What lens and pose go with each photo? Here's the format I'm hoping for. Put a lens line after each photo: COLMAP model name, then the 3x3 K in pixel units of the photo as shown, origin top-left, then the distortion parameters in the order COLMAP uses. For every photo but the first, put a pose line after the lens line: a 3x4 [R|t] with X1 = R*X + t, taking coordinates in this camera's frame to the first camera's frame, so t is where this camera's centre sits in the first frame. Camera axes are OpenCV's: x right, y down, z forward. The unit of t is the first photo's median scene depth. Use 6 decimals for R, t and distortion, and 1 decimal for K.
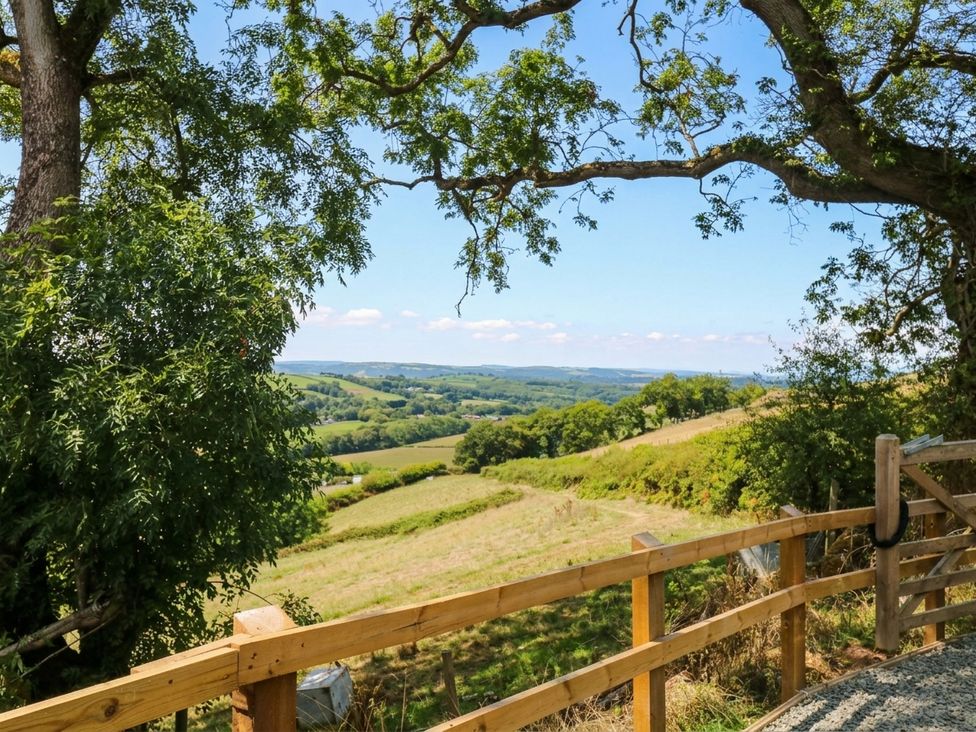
lens RADIAL K [[844.2, 0, 487.2], [0, 844.2, 385.7], [0, 0, 1]] dist [0.005658, 0.006054]
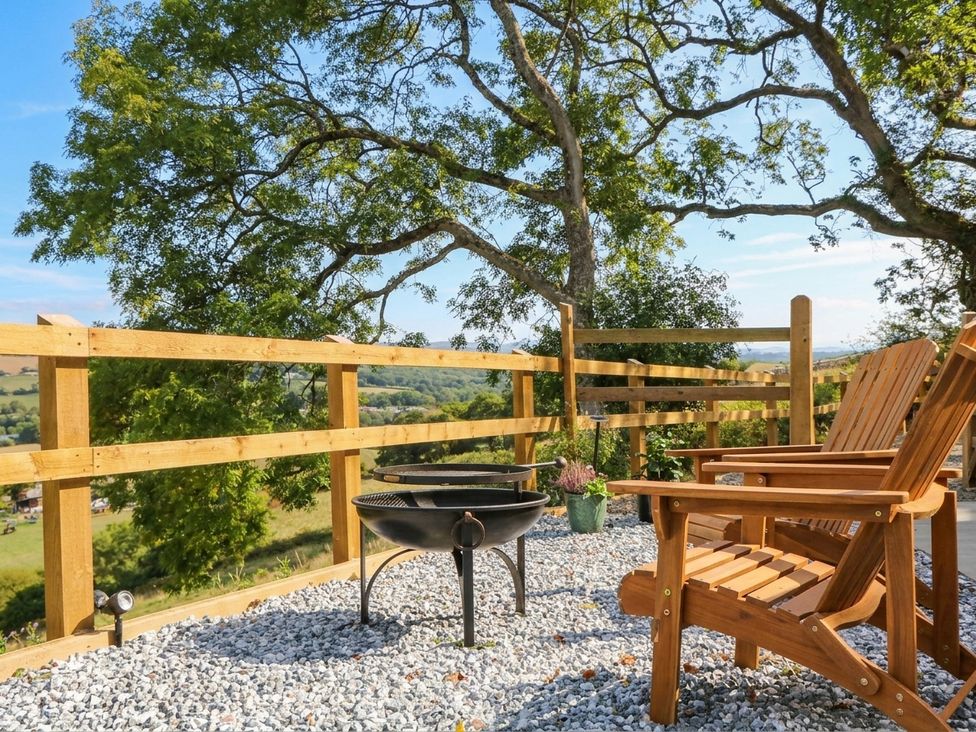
lens RADIAL K [[1143.0, 0, 488.3], [0, 1143.0, 394.5], [0, 0, 1]] dist [-0.064519, 0.033831]
pose [[0.994086, -0.023122, 0.106106, -0.576338], [0.020592, 0.999478, 0.024878, 0.026789], [-0.106626, -0.022546, 0.994044, -1.040699]]
